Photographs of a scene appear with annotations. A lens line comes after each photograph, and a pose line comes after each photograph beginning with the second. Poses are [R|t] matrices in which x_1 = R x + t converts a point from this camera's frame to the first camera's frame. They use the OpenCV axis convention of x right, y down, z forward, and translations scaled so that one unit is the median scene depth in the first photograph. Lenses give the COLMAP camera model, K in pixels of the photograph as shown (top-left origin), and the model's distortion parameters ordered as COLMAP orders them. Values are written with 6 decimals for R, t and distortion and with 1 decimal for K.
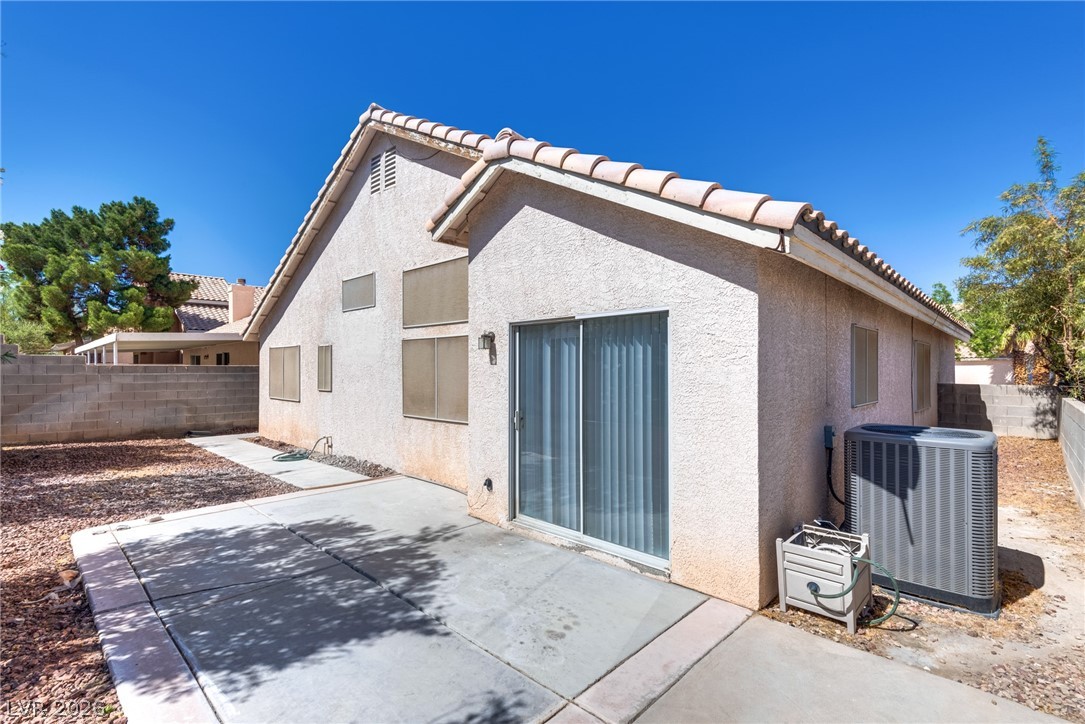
lens RADIAL K [[495.2, 0, 536.4], [0, 495.2, 359.0], [0, 0, 1]] dist [0.030300, -0.016221]
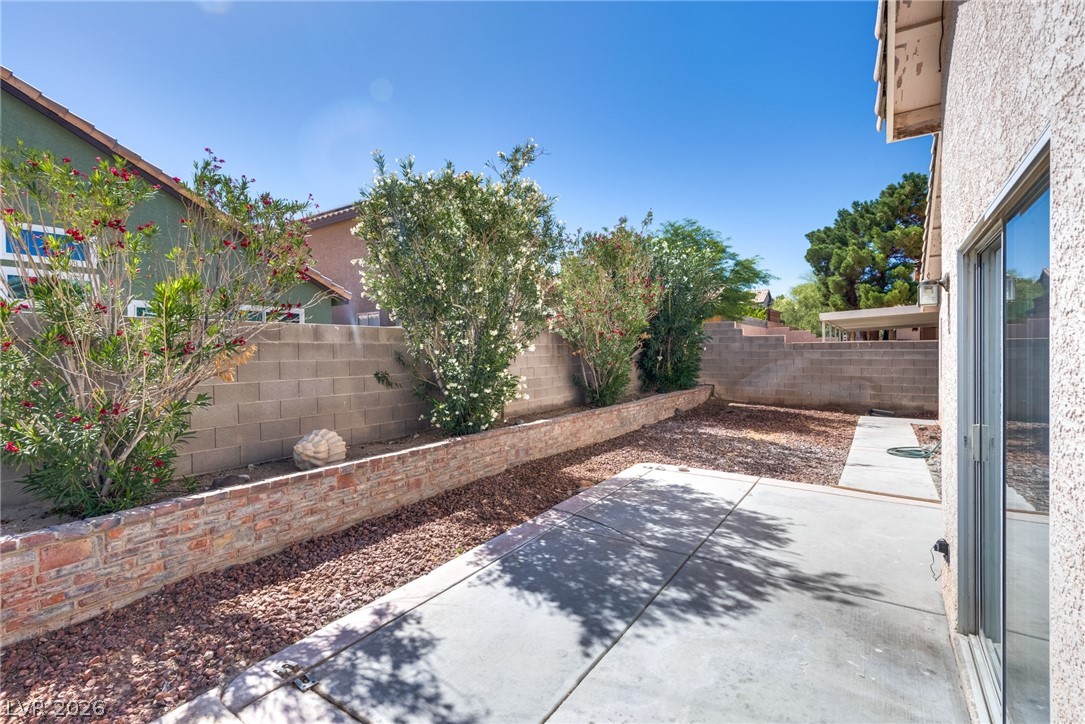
lens RADIAL K [[495.2, 0, 536.4], [0, 495.2, 359.0], [0, 0, 1]] dist [0.030300, -0.016221]
pose [[0.160243, 0.019511, -0.986885, 0.424100], [0.027148, 0.999339, 0.024165, 0.013080], [0.986704, -0.030664, 0.159608, 0.523366]]
